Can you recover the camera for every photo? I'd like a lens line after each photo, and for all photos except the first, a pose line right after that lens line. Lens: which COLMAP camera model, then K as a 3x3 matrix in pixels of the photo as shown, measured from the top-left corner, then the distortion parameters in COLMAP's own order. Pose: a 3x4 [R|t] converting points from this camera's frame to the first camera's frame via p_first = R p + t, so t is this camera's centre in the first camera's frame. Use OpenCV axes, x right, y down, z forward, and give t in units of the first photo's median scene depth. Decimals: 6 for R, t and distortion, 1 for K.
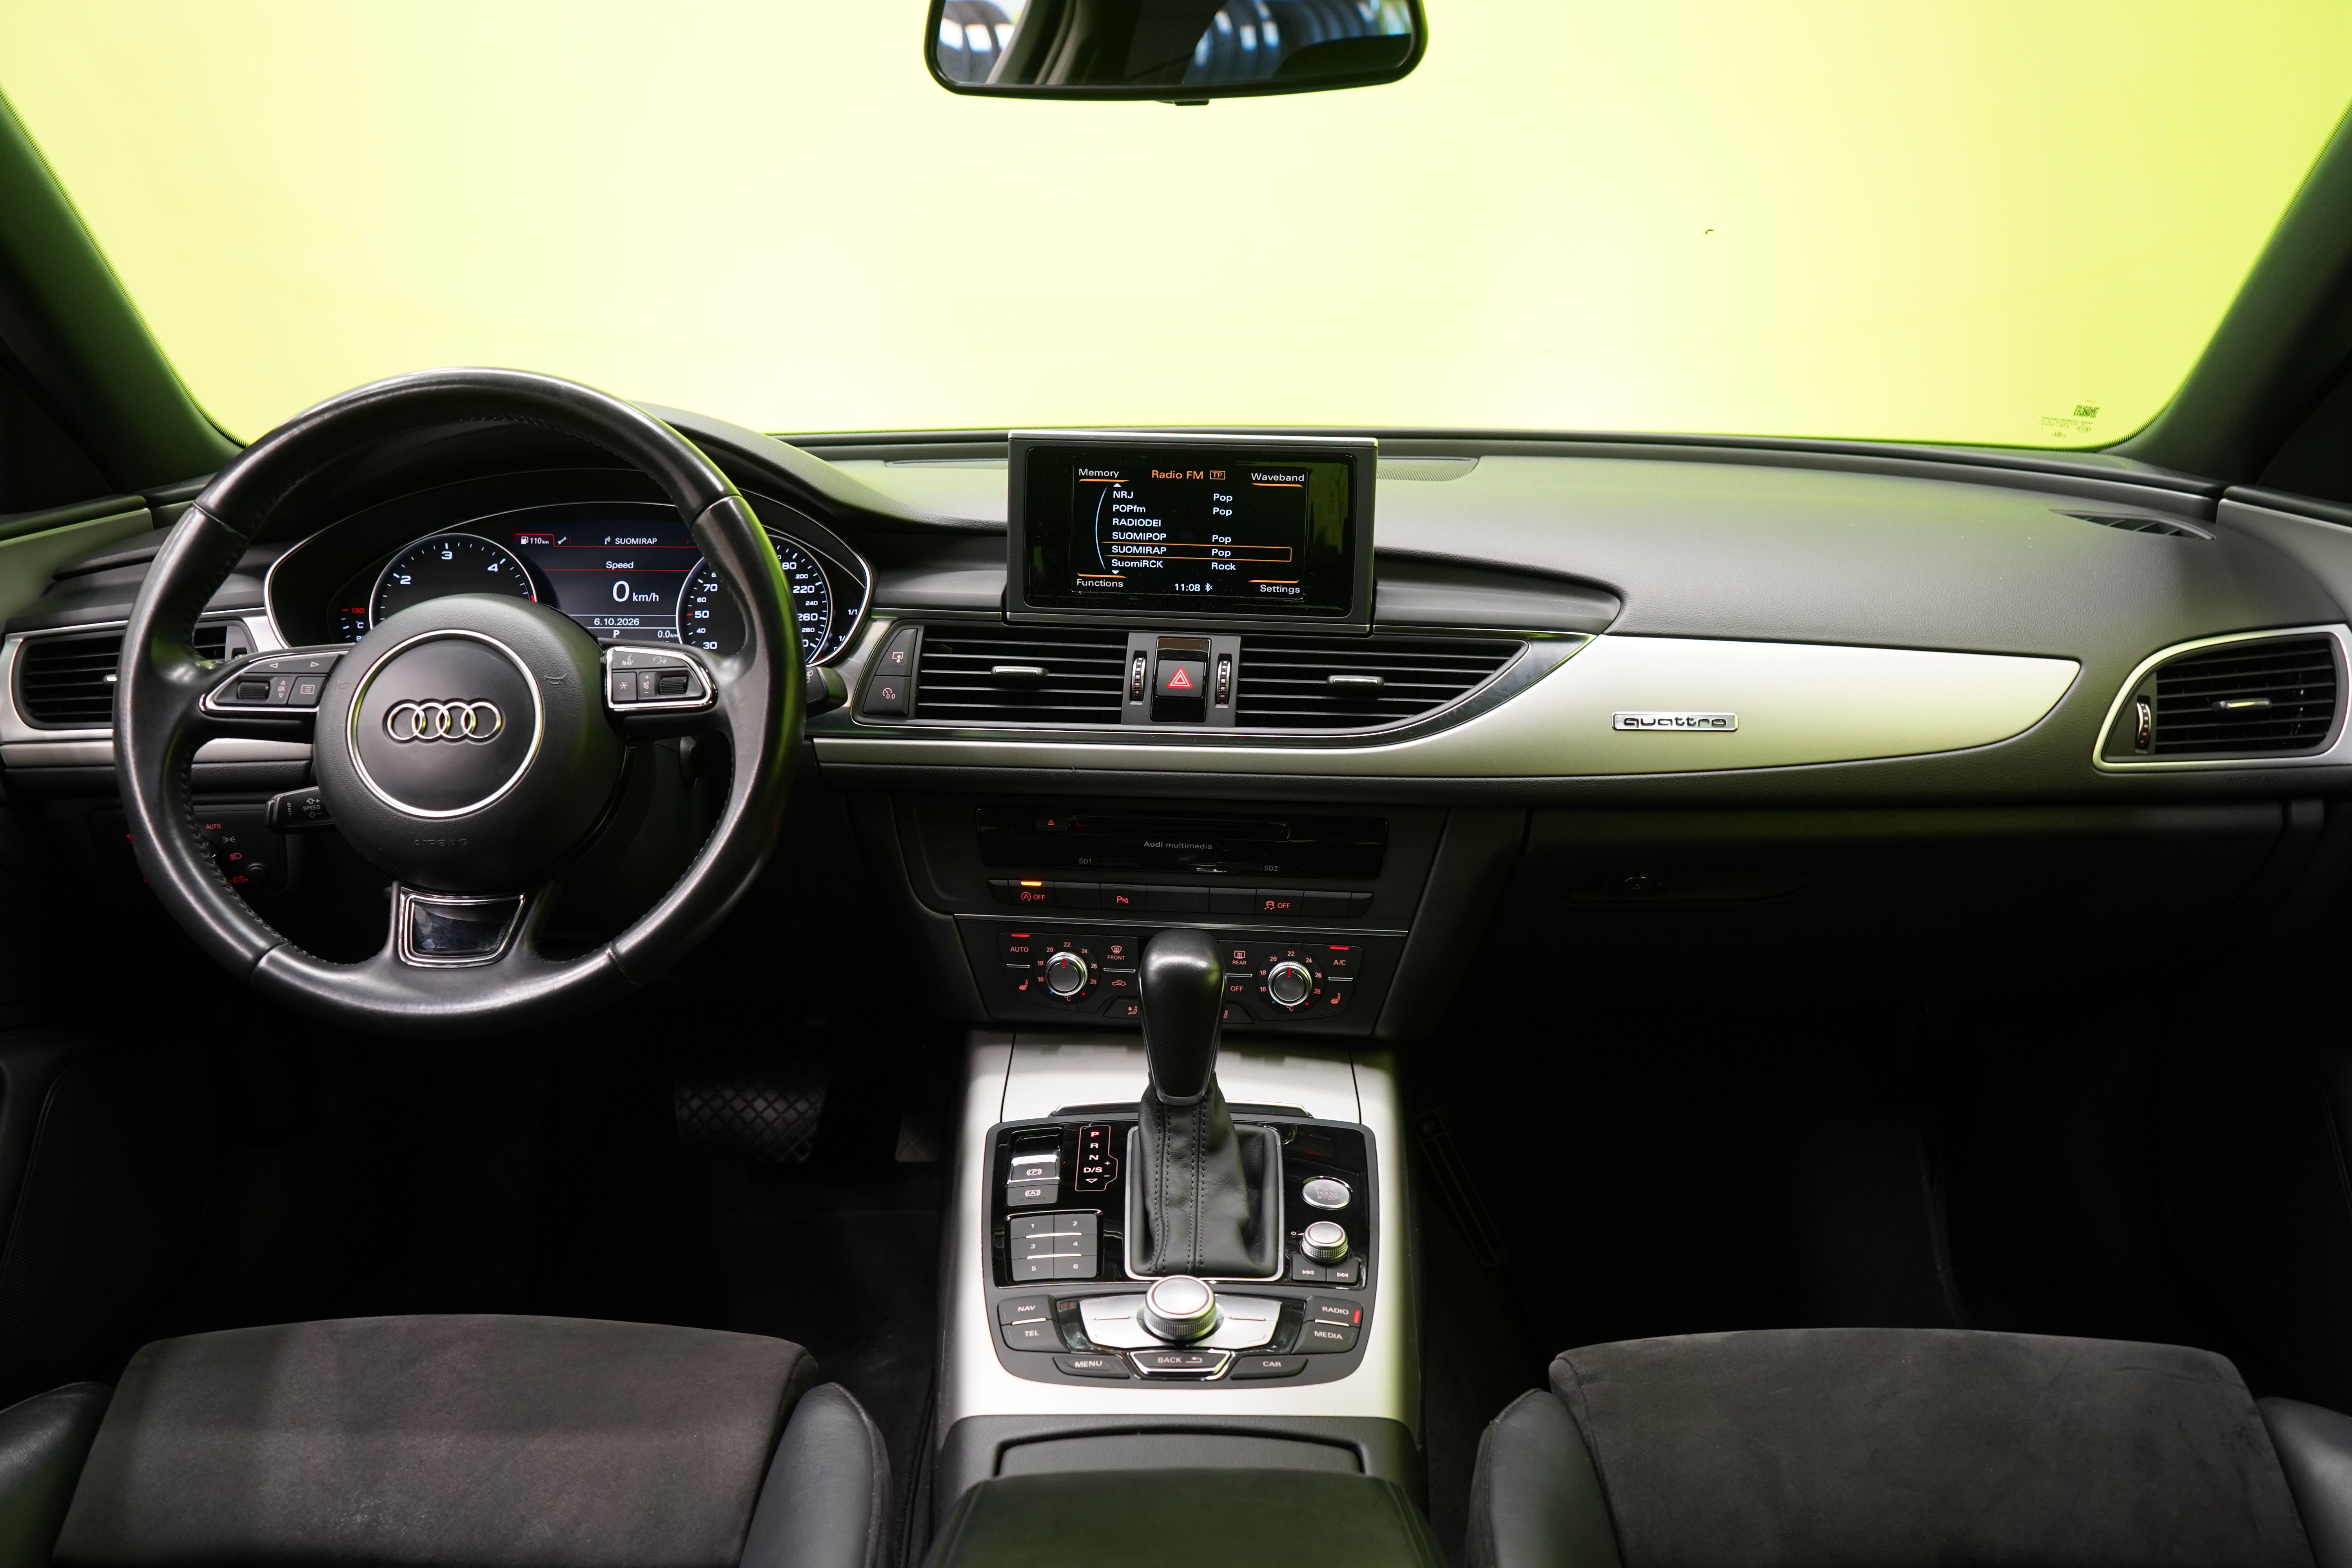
lens RADIAL K [[1887.9, 0, 1174.8], [0, 1887.9, 789.9], [0, 0, 1]] dist [0.002552, -0.004485]
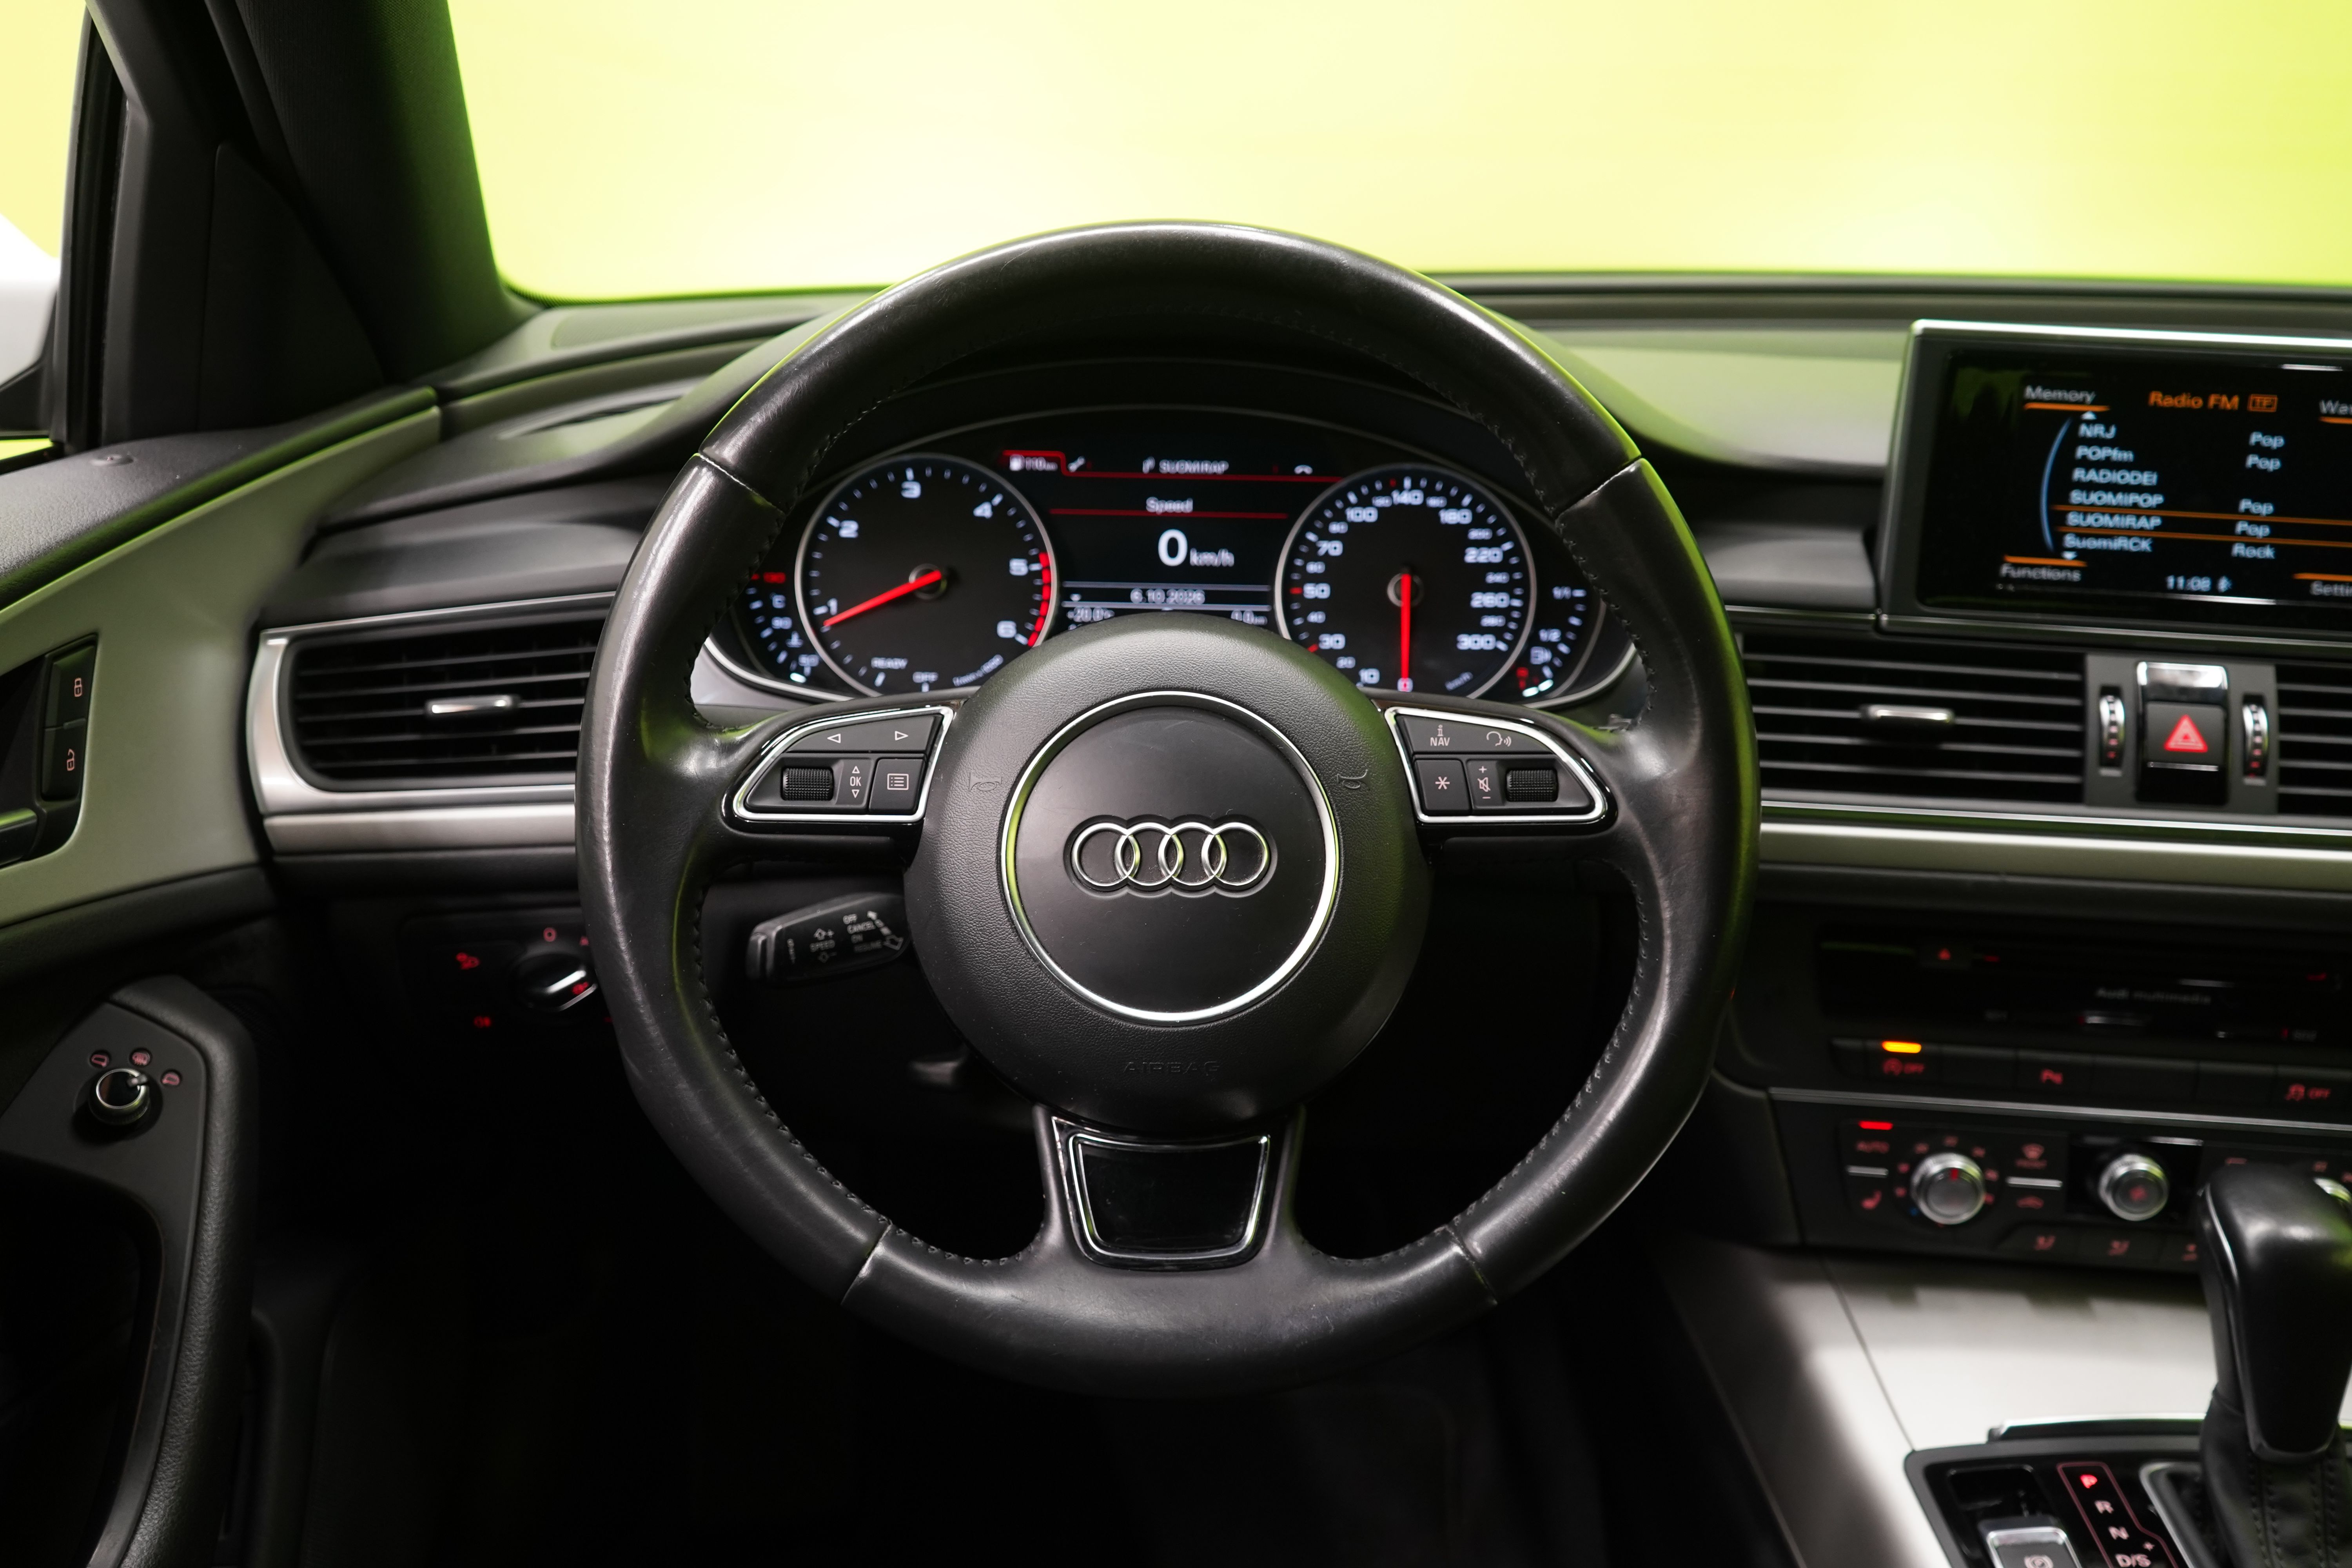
lens RADIAL K [[2217.5, 0, 1176.9], [0, 2217.5, 778.8], [0, 0, 1]] dist [0.005410, 0.000000]
pose [[0.999499, 0.012853, 0.028916, -0.345657], [-0.015148, 0.996630, 0.080618, -0.097238], [-0.027782, -0.081016, 0.996326, 0.279413]]
